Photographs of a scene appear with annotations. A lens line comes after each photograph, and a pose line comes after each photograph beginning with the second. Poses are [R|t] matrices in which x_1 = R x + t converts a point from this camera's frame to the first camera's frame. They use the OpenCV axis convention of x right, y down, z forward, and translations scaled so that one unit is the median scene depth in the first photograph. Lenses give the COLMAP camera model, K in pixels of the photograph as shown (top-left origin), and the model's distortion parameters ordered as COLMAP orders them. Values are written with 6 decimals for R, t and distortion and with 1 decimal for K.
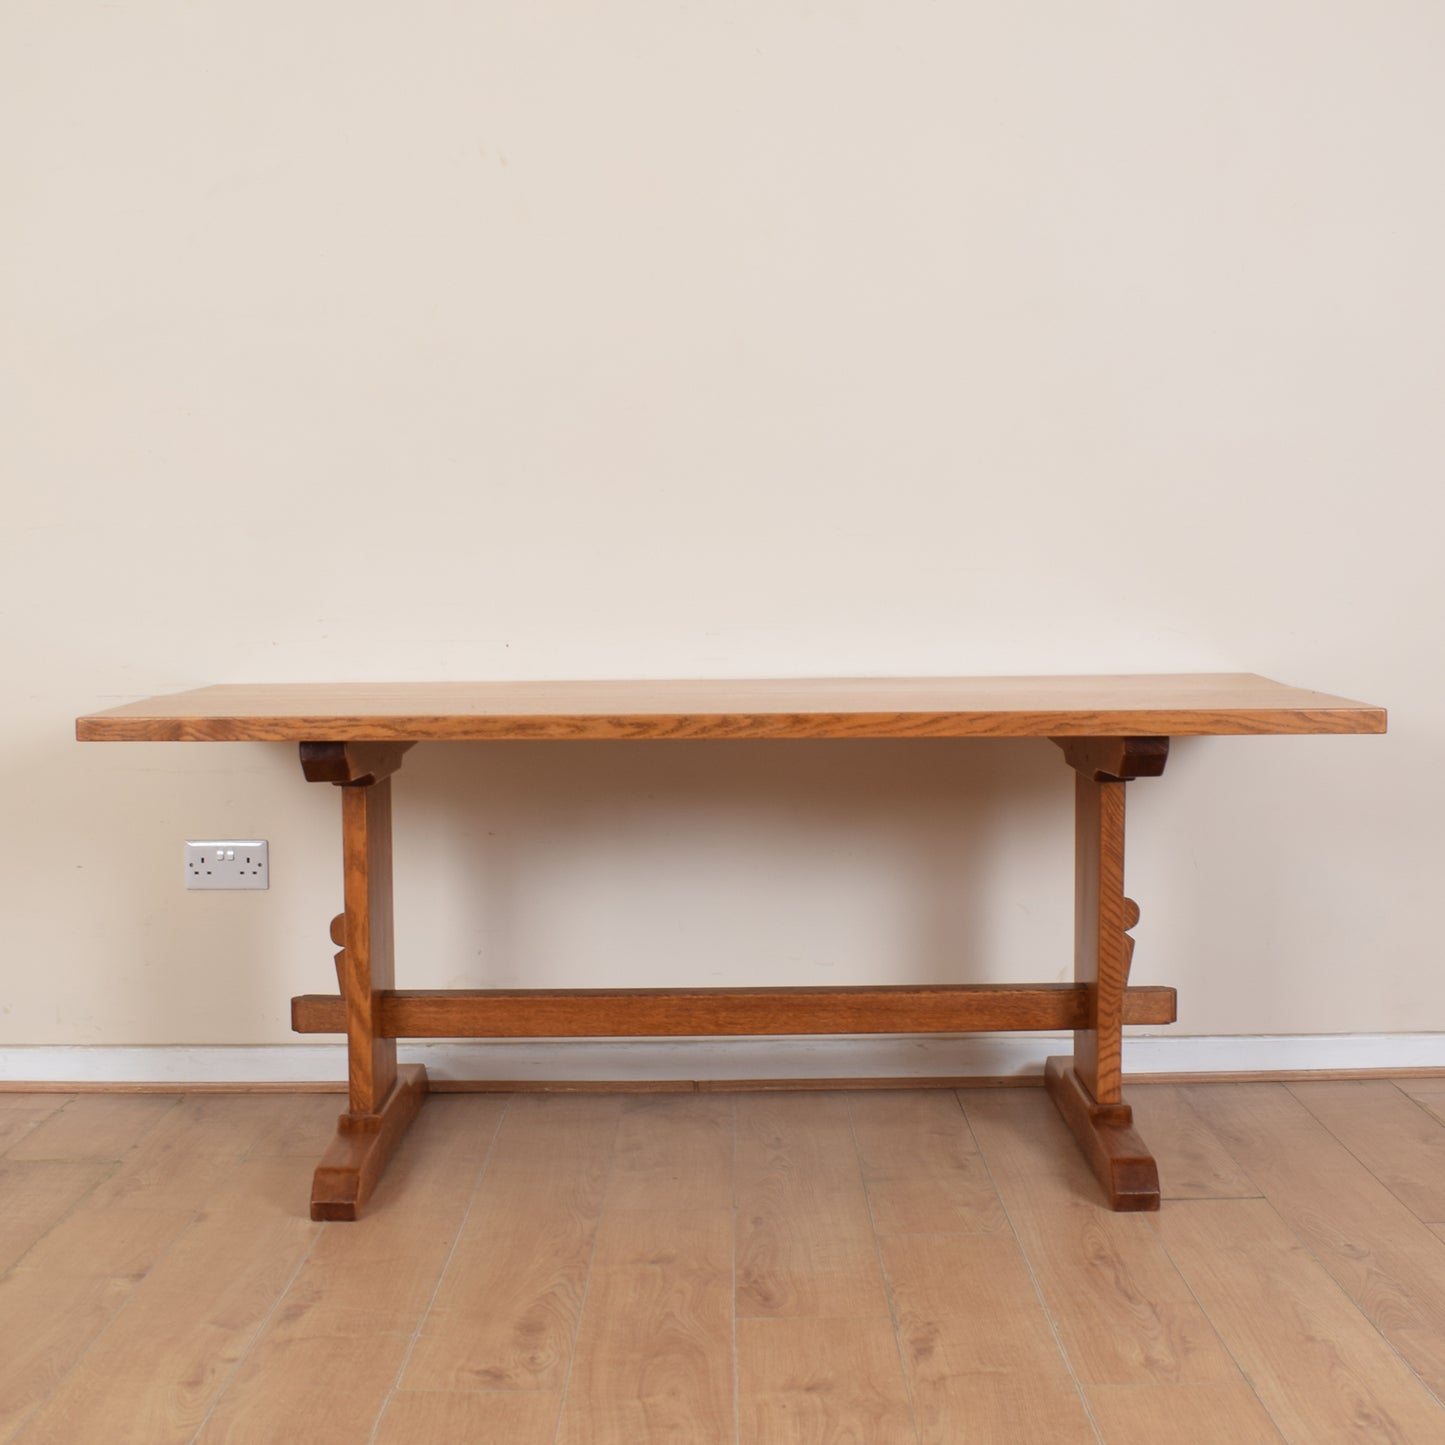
lens RADIAL K [[2149.6, 0, 758.1], [0, 2149.6, 724.0], [0, 0, 1]] dist [-0.066662, -0.056738]
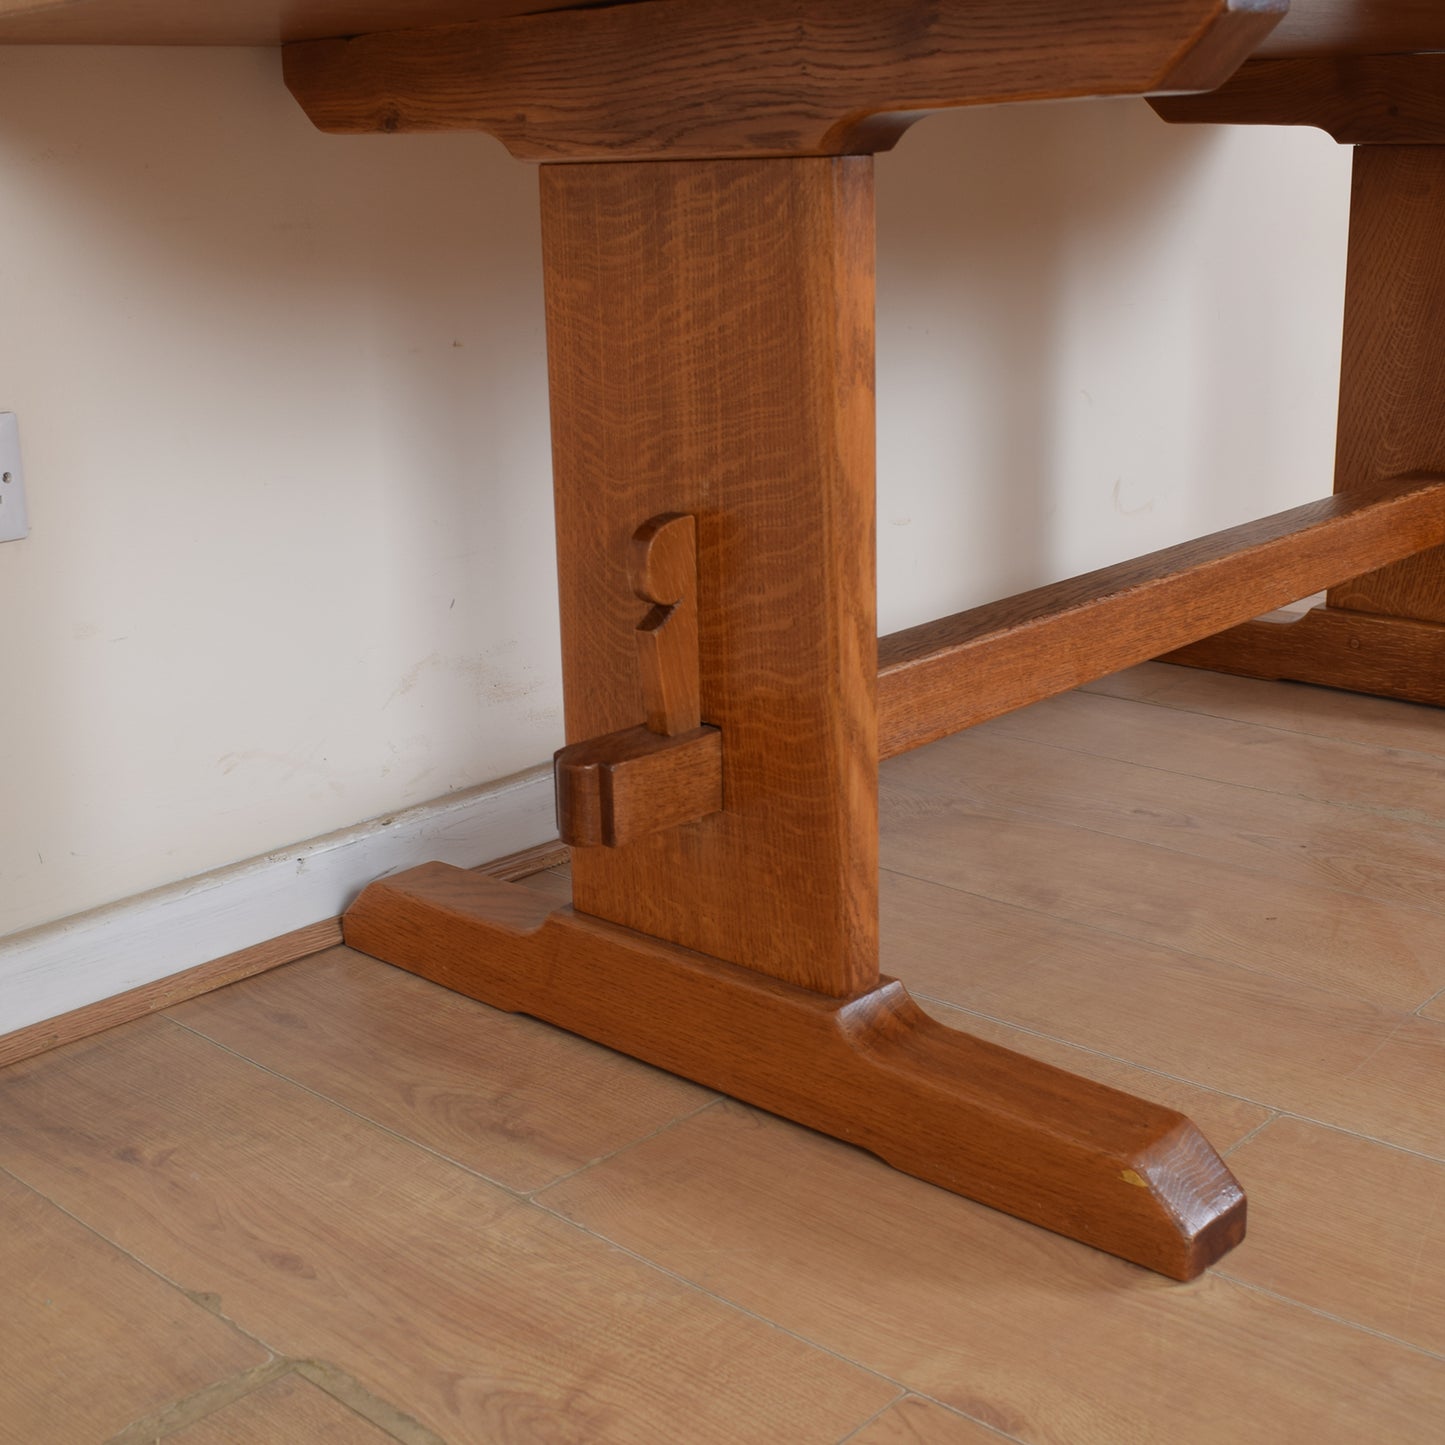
lens RADIAL K [[1991.0, 0, 724.5], [0, 1991.0, 614.8], [0, 0, 1]] dist [-0.074744, -0.038087]
pose [[0.686414, -0.174901, 0.705865, -0.444538], [0.068261, 0.981858, 0.176907, 0.042774], [-0.724000, -0.073248, 0.685900, 0.746921]]
